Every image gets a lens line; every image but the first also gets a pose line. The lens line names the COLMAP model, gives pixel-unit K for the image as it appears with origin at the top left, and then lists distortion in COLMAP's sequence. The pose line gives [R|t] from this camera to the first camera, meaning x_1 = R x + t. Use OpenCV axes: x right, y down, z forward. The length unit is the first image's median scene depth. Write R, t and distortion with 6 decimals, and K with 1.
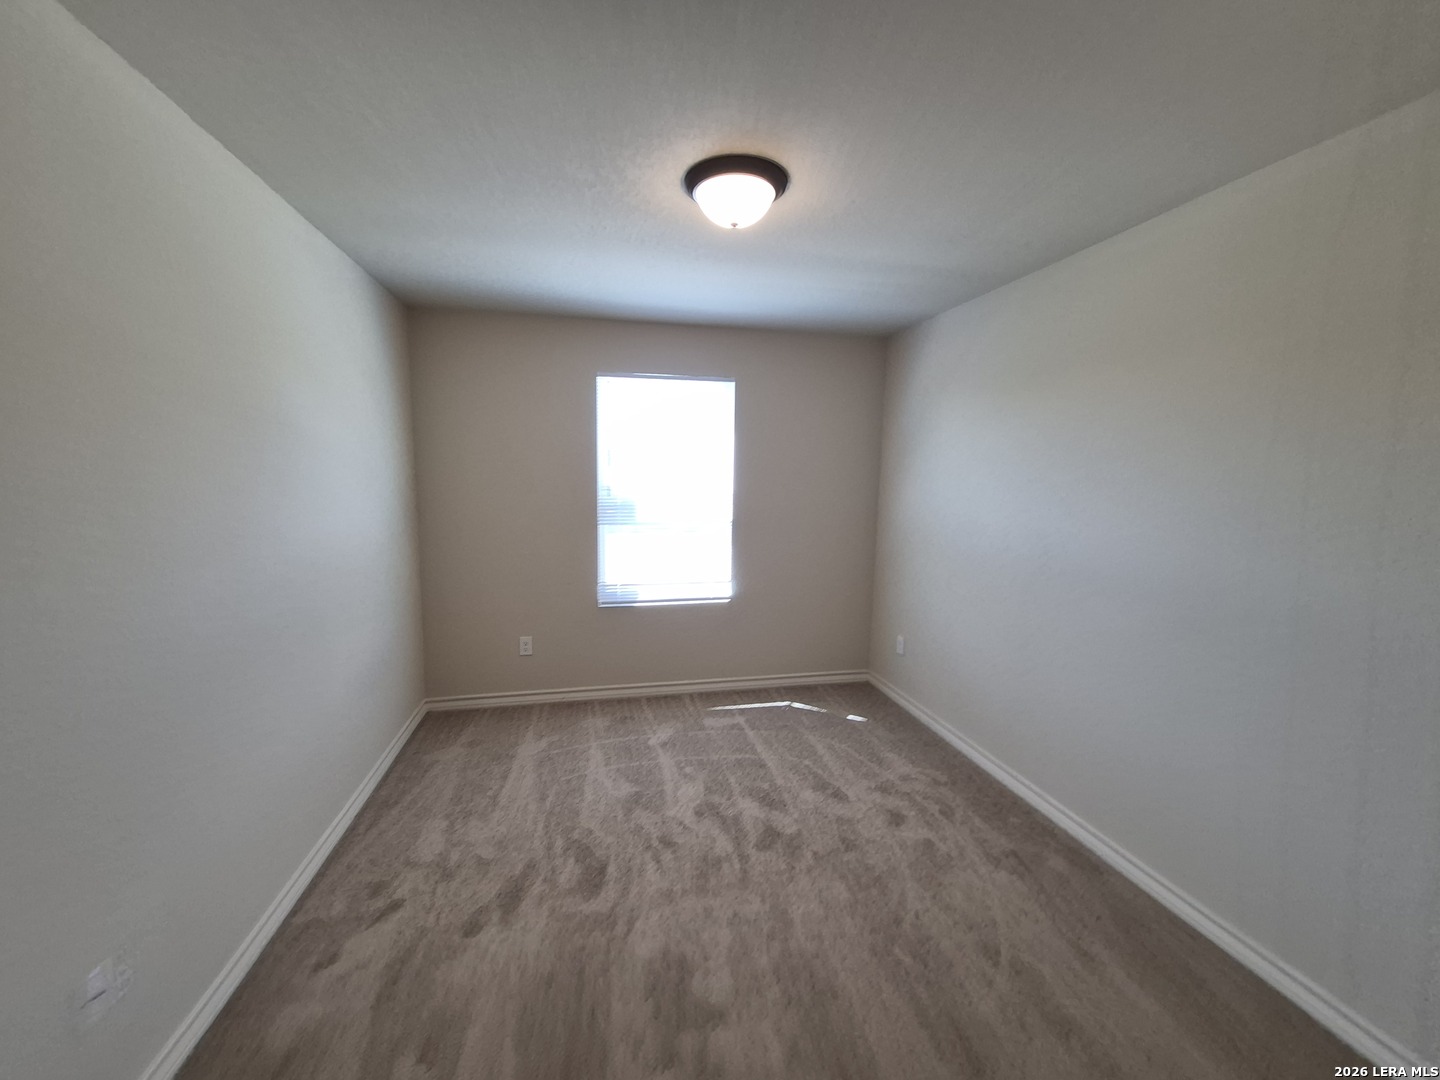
lens RADIAL K [[562.1, 0, 715.6], [0, 562.1, 546.4], [0, 0, 1]] dist [0.002425, -0.000277]
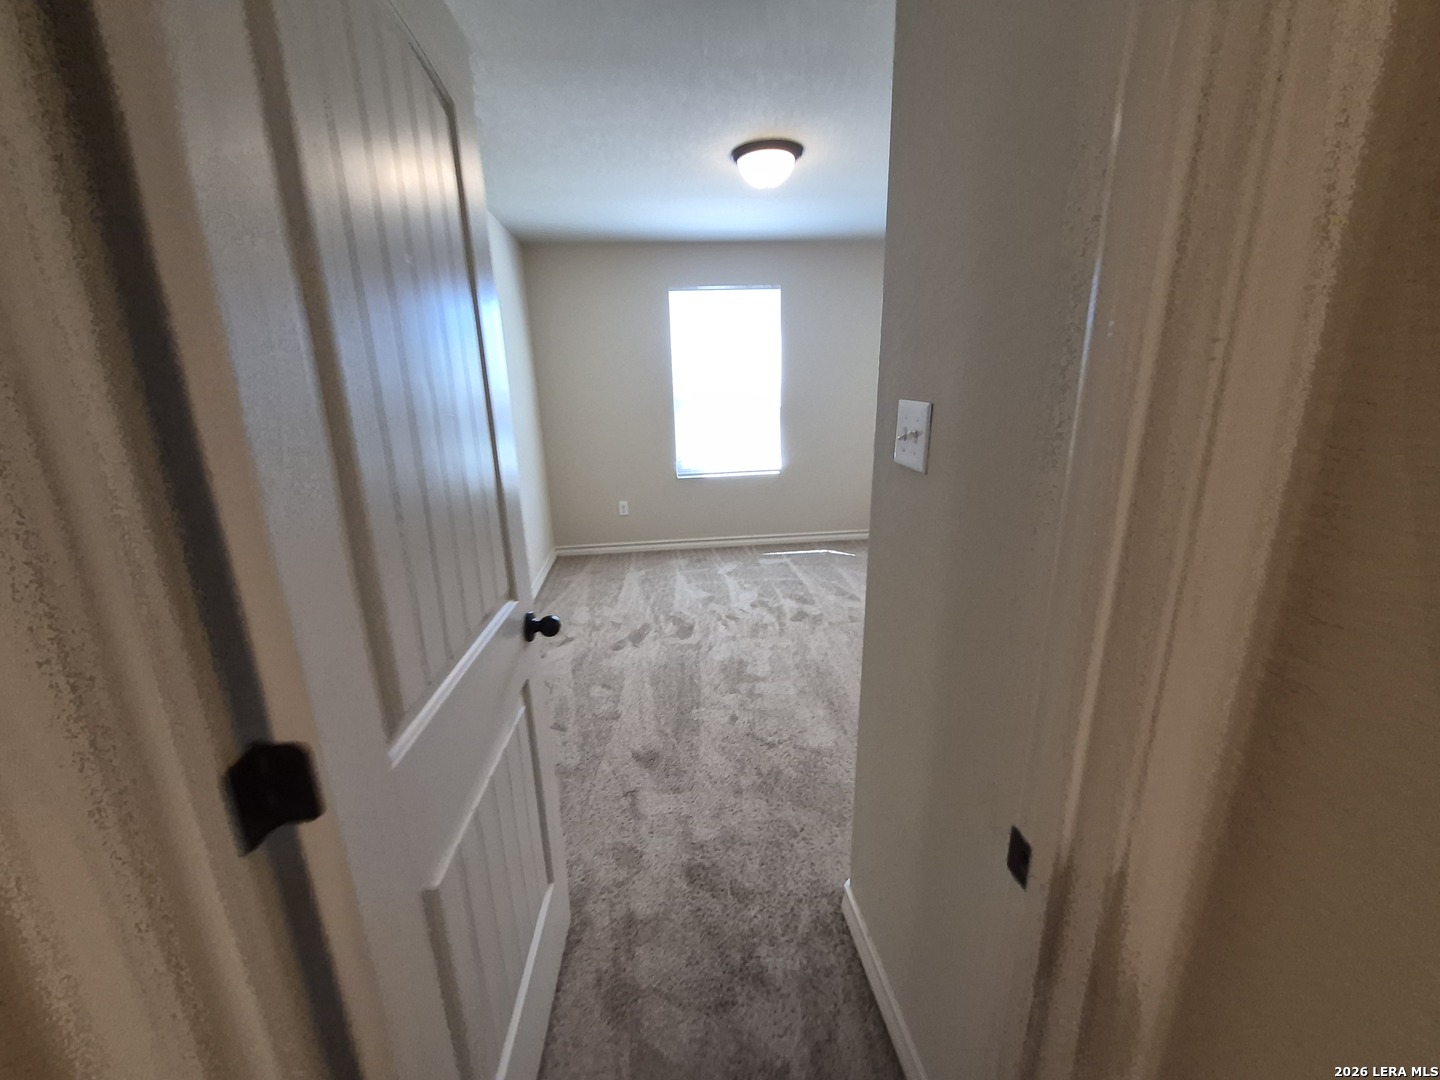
lens RADIAL K [[562.1, 0, 715.6], [0, 562.1, 546.4], [0, 0, 1]] dist [0.002425, -0.000277]
pose [[0.993209, -0.007878, -0.116074, 0.043156], [0.026735, 0.986459, 0.161813, 0.083161], [0.113228, -0.163817, 0.979971, -0.414536]]
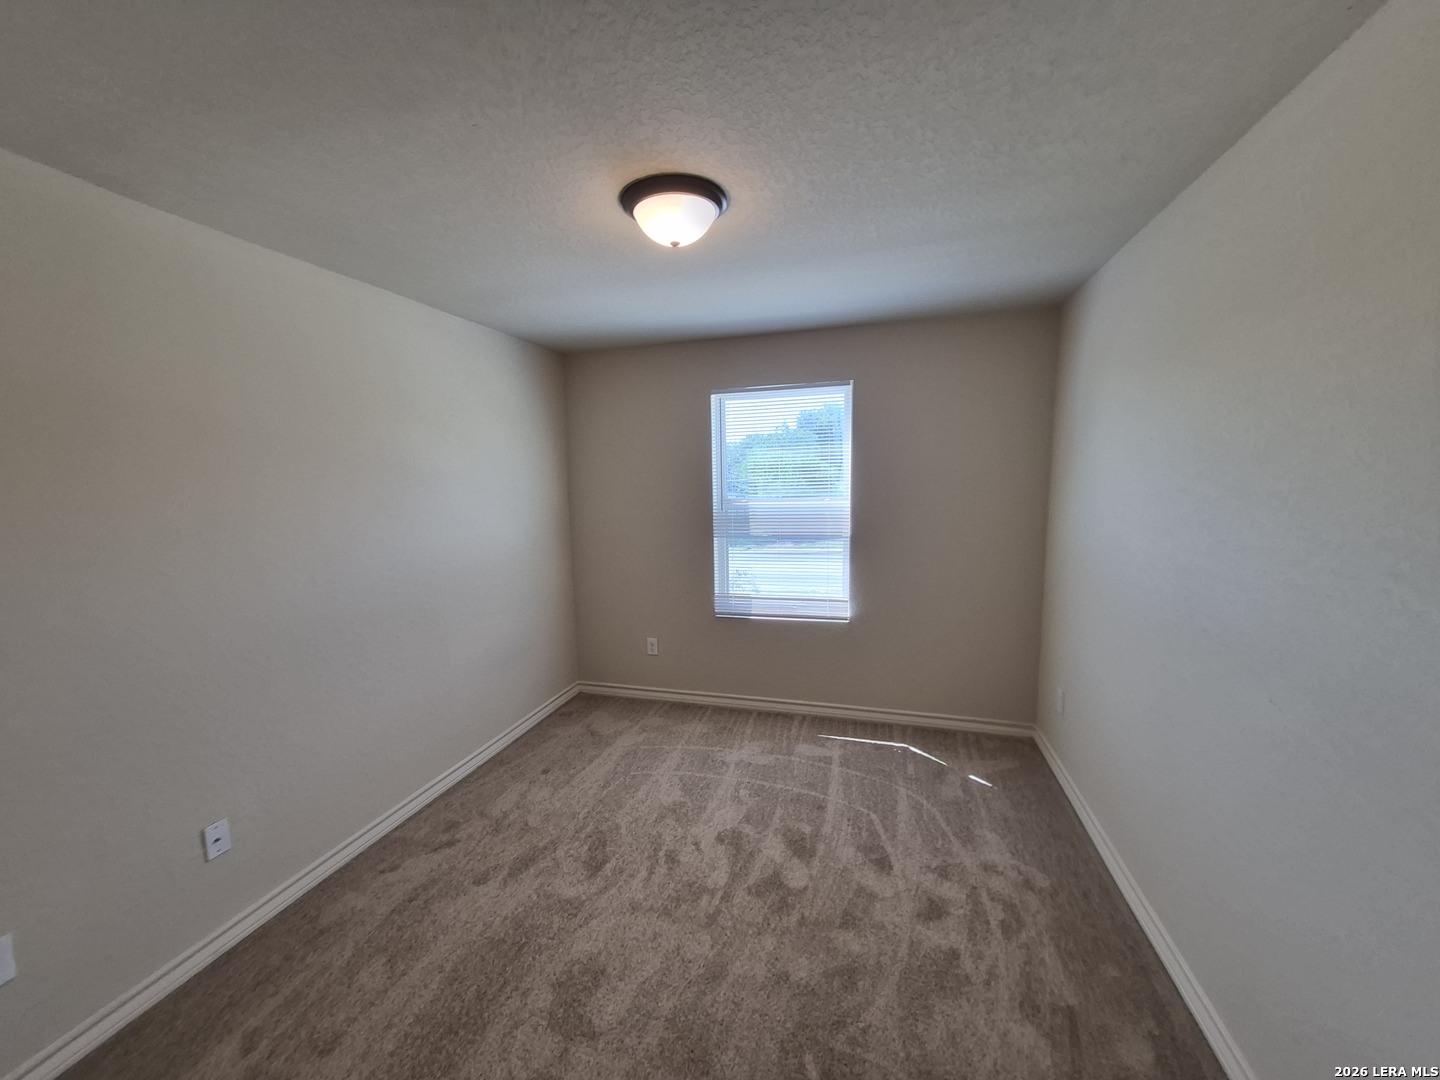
lens RADIAL K [[565.1, 0, 712.4], [0, 565.1, 552.3], [0, 0, 1]] dist [0.009017, -0.000176]
pose [[0.881785, 0.036698, -0.470222, 0.400529], [-0.032421, 0.999326, 0.017194, -0.041343], [0.470536, 0.000084, 0.882381, 0.118512]]
